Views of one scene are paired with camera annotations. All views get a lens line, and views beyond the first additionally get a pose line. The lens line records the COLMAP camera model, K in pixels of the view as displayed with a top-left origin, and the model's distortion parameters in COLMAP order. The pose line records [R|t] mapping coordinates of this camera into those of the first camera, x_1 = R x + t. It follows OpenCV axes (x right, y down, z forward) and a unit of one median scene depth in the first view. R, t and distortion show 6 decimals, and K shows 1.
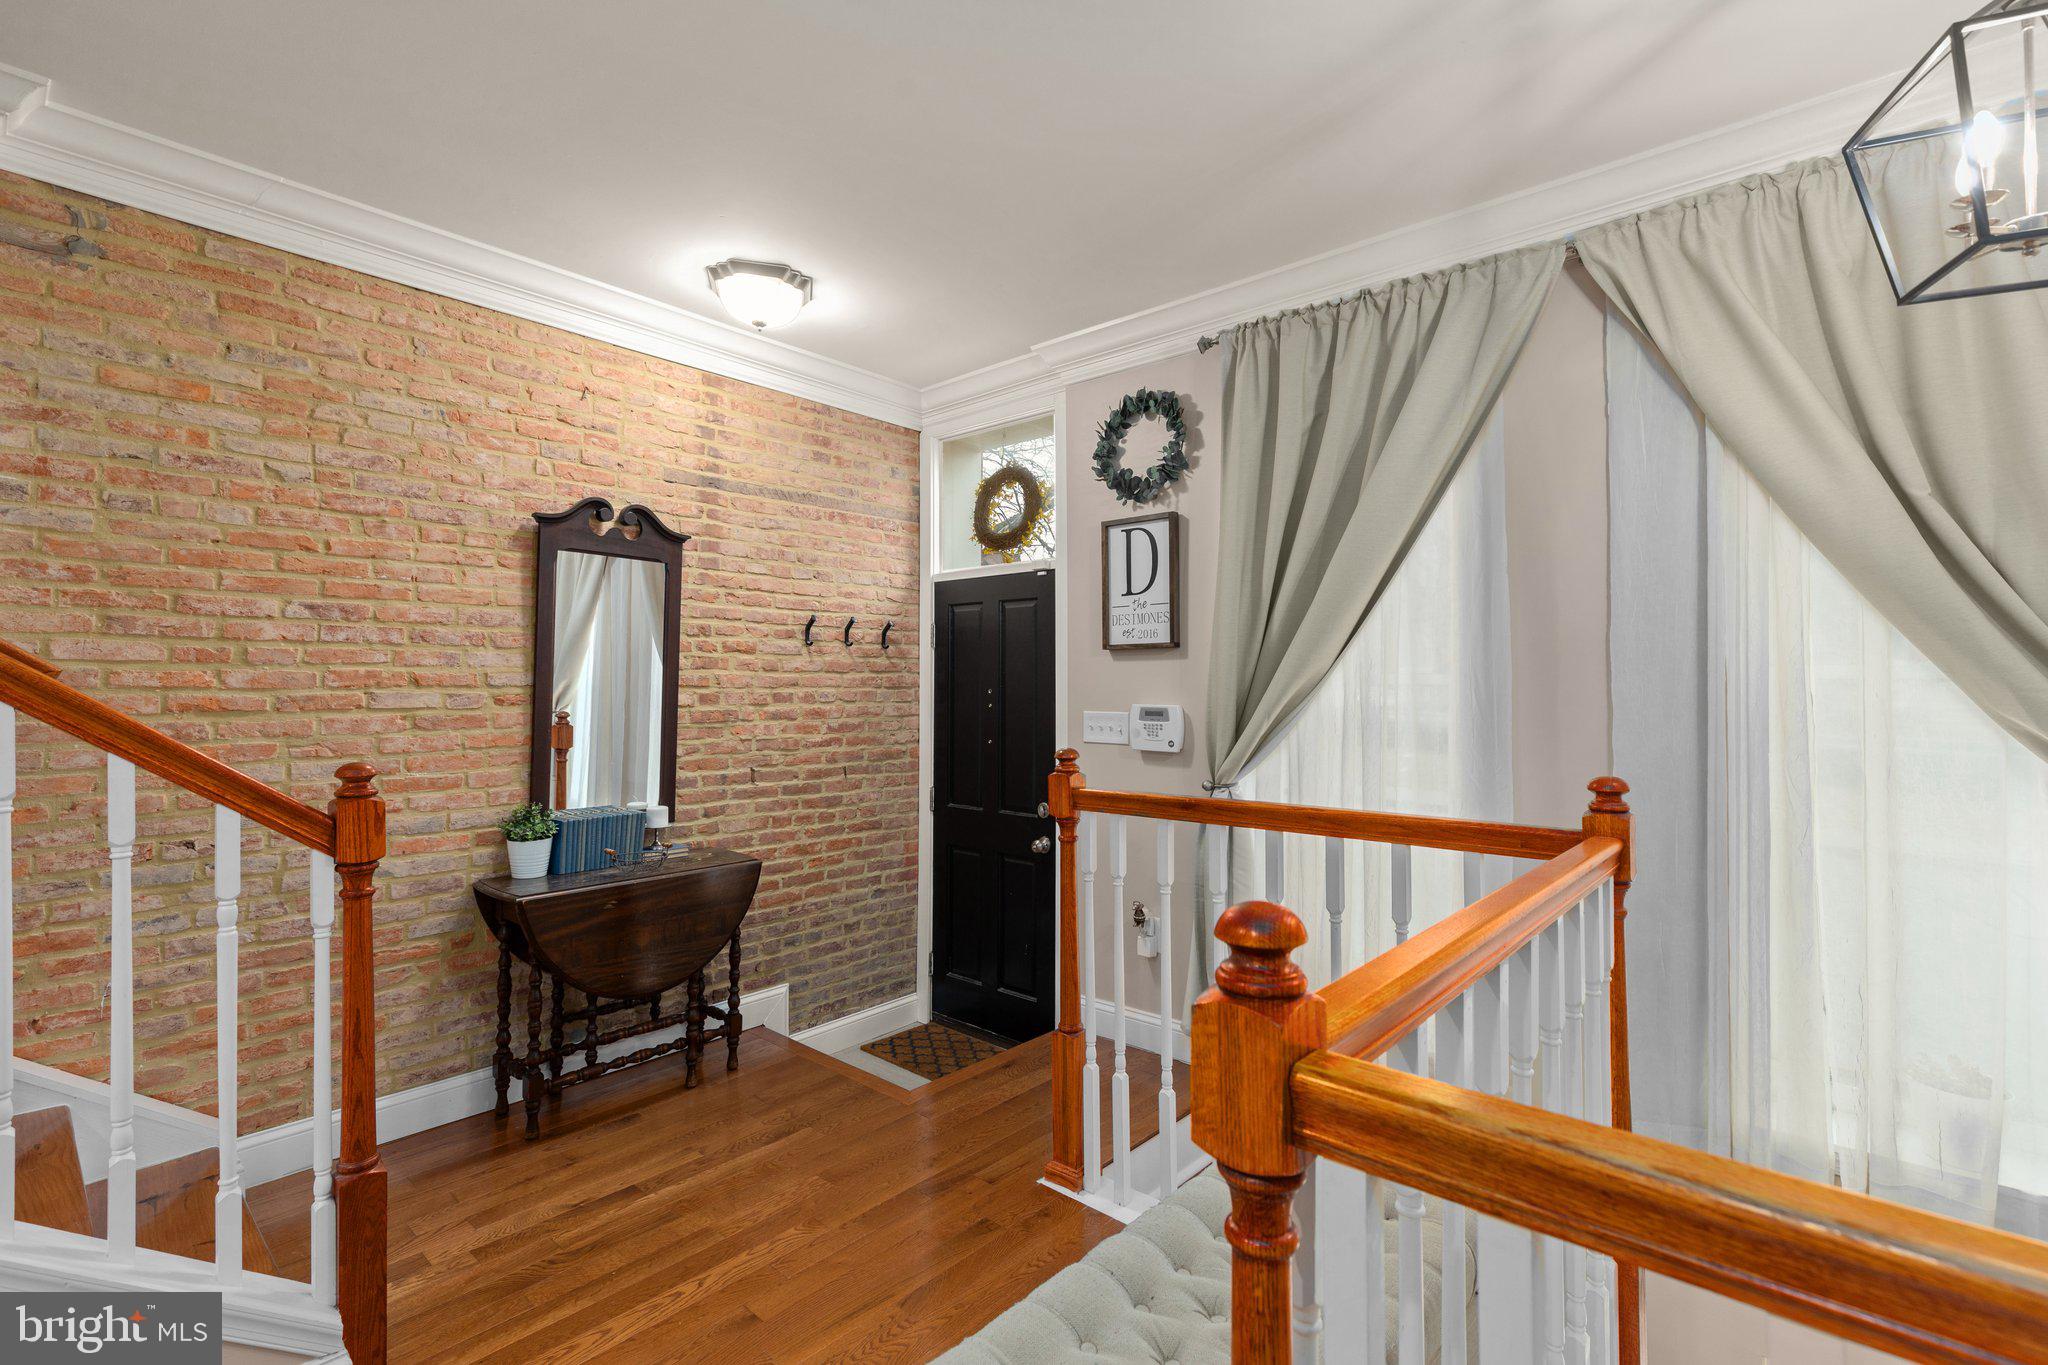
lens RADIAL K [[935.6, 0, 1016.4], [0, 935.6, 683.2], [0, 0, 1]] dist [-0.000182, 0.000013]
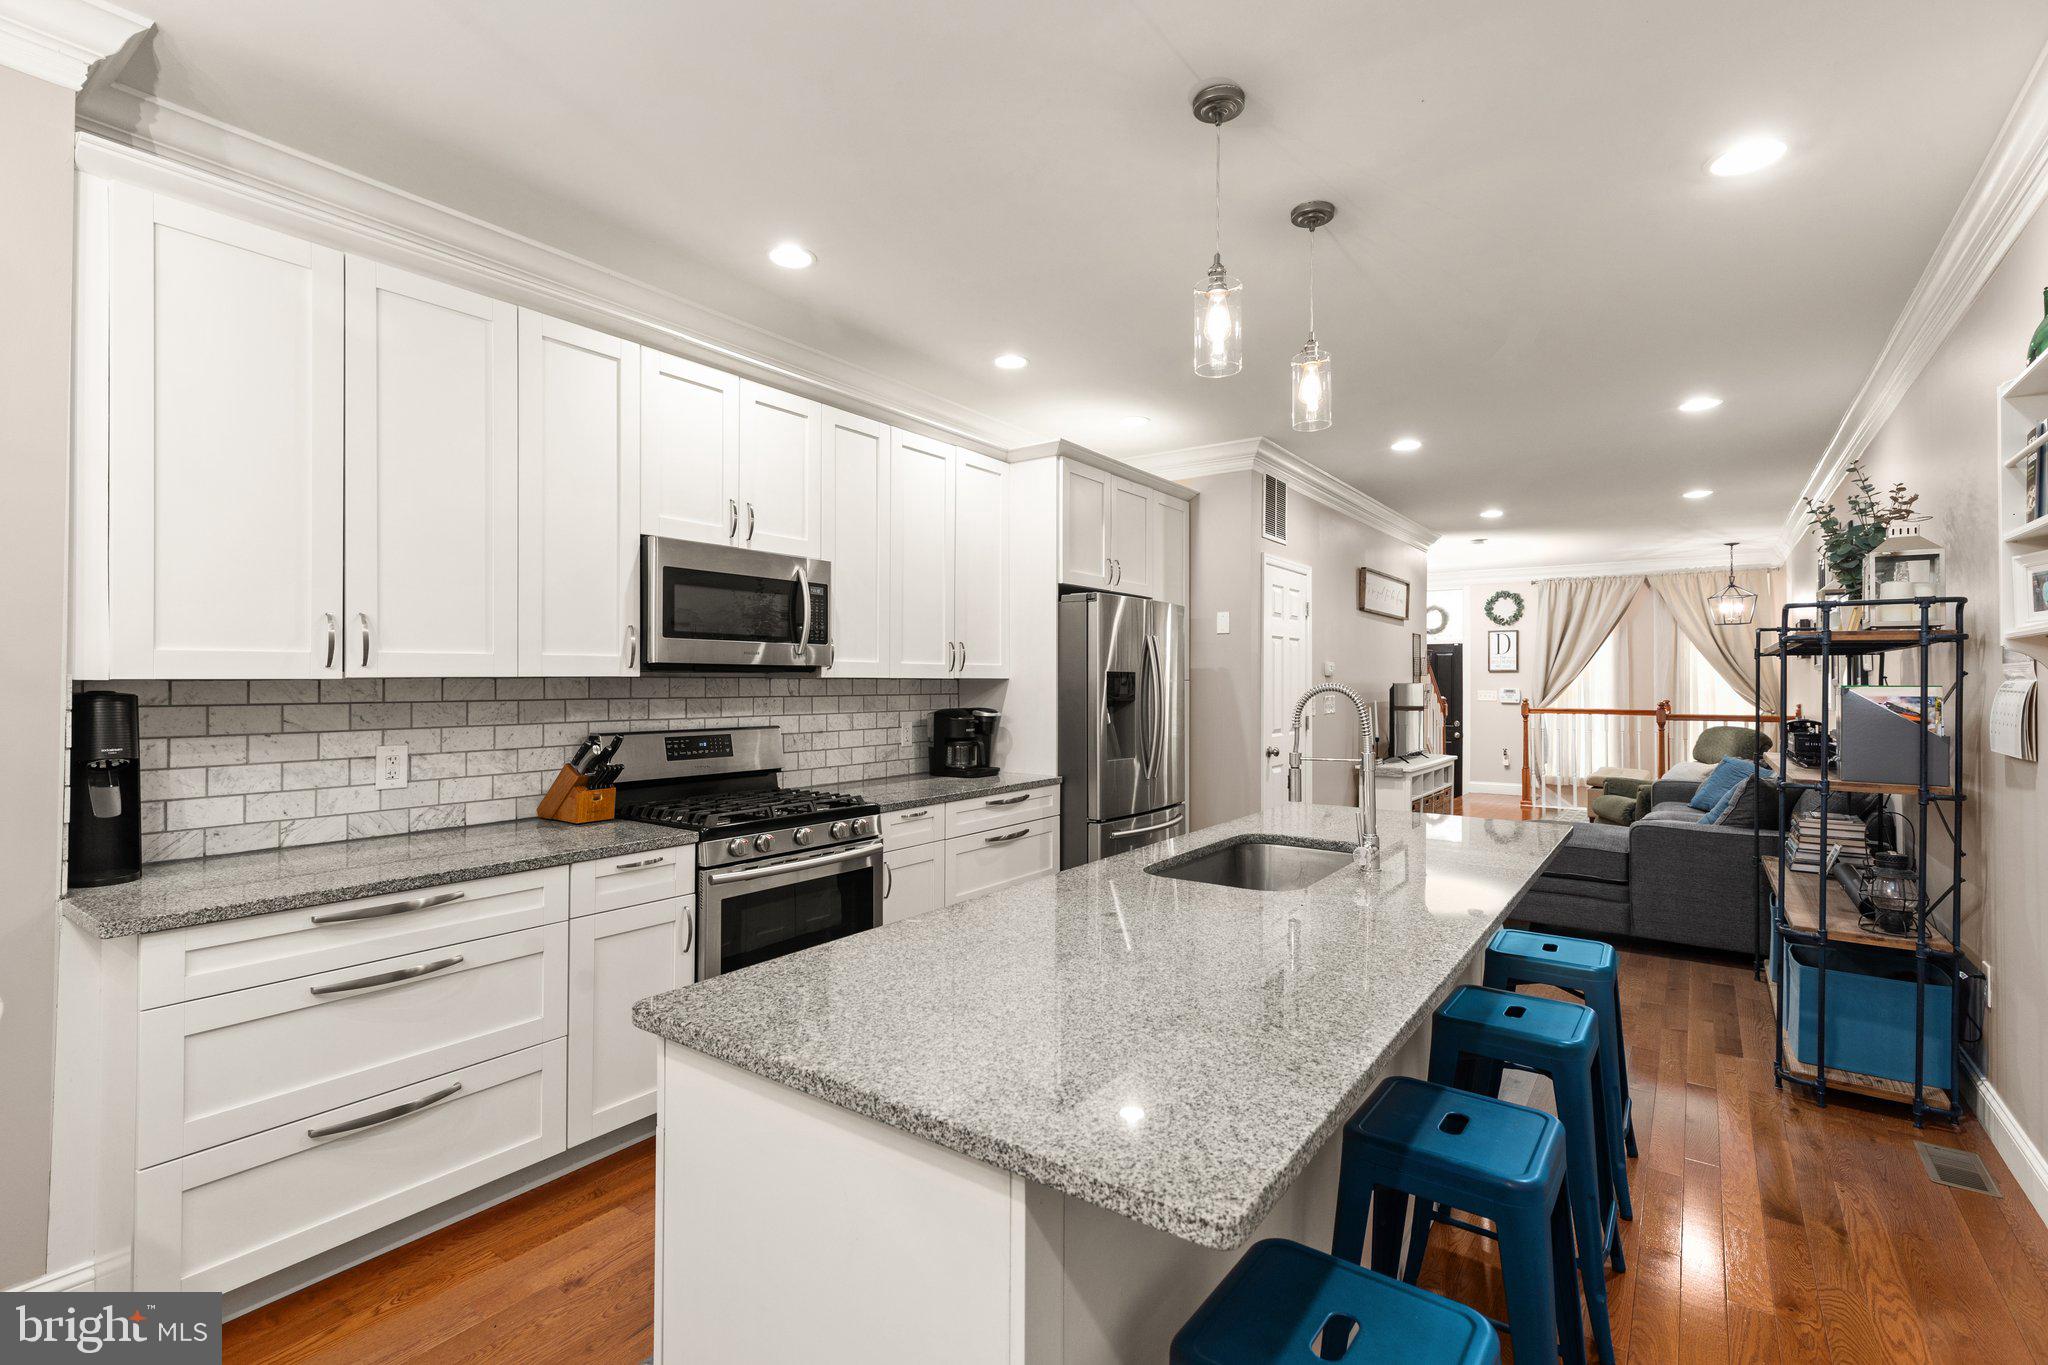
lens RADIAL K [[935.6, 0, 1016.4], [0, 935.6, 683.2], [0, 0, 1]] dist [-0.000182, 0.000013]
pose [[0.995464, 0.001815, 0.095120, -1.887222], [-0.002879, 0.999935, 0.011049, -0.026635], [-0.095094, -0.011273, 0.995404, -2.100081]]
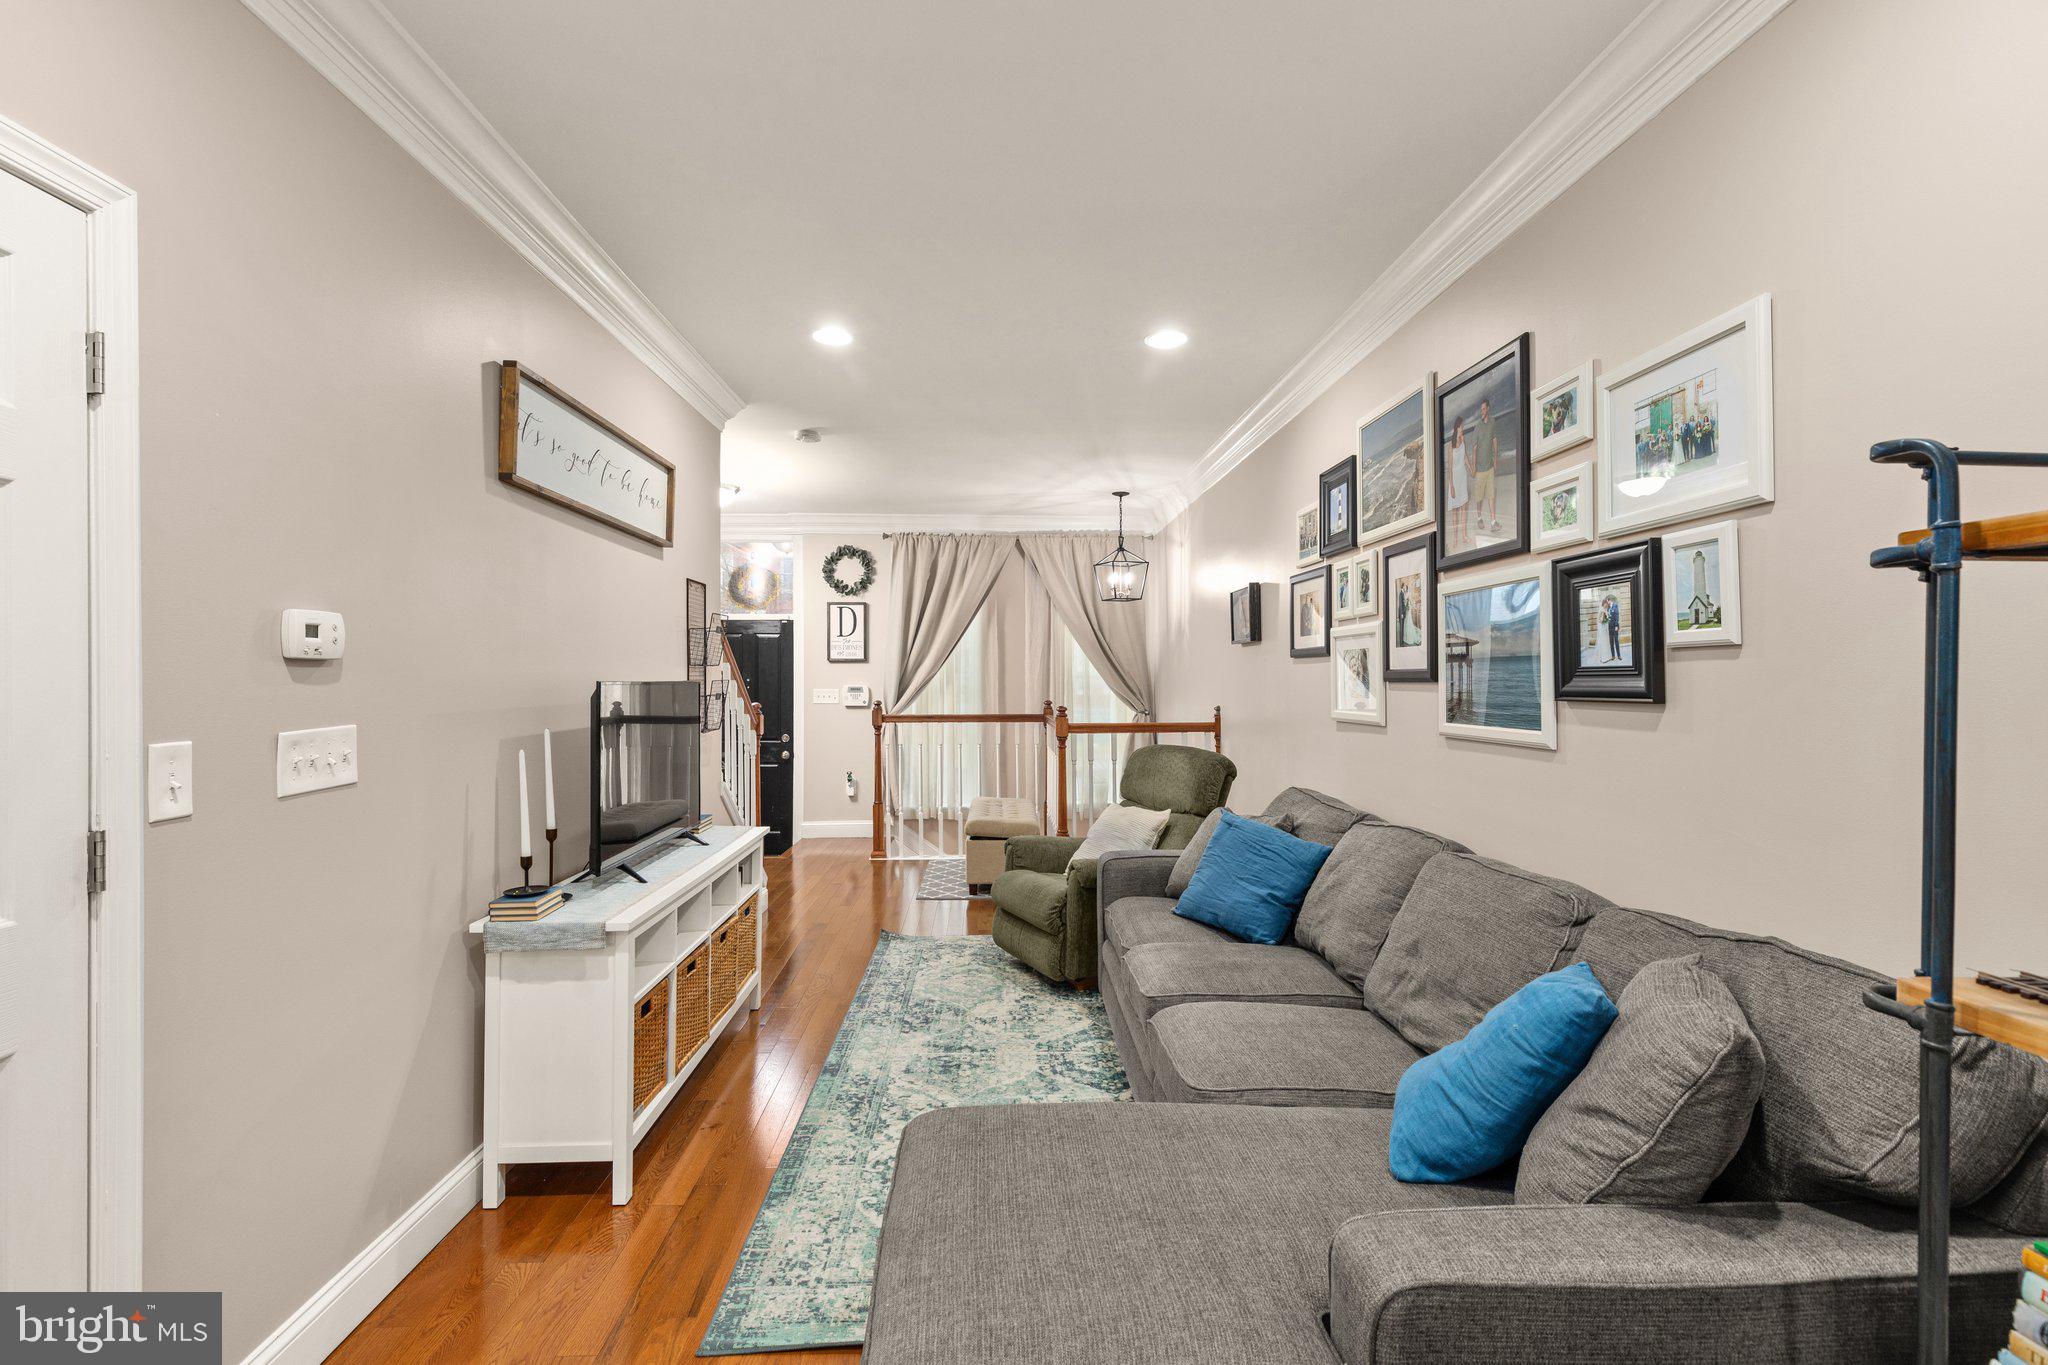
lens RADIAL K [[935.6, 0, 1016.4], [0, 935.6, 683.2], [0, 0, 1]] dist [-0.000182, 0.000013]
pose [[0.725816, -0.003458, 0.687880, -1.148937], [-0.008831, 0.999858, 0.014345, -0.019247], [-0.687832, -0.016486, 0.725683, -0.939599]]
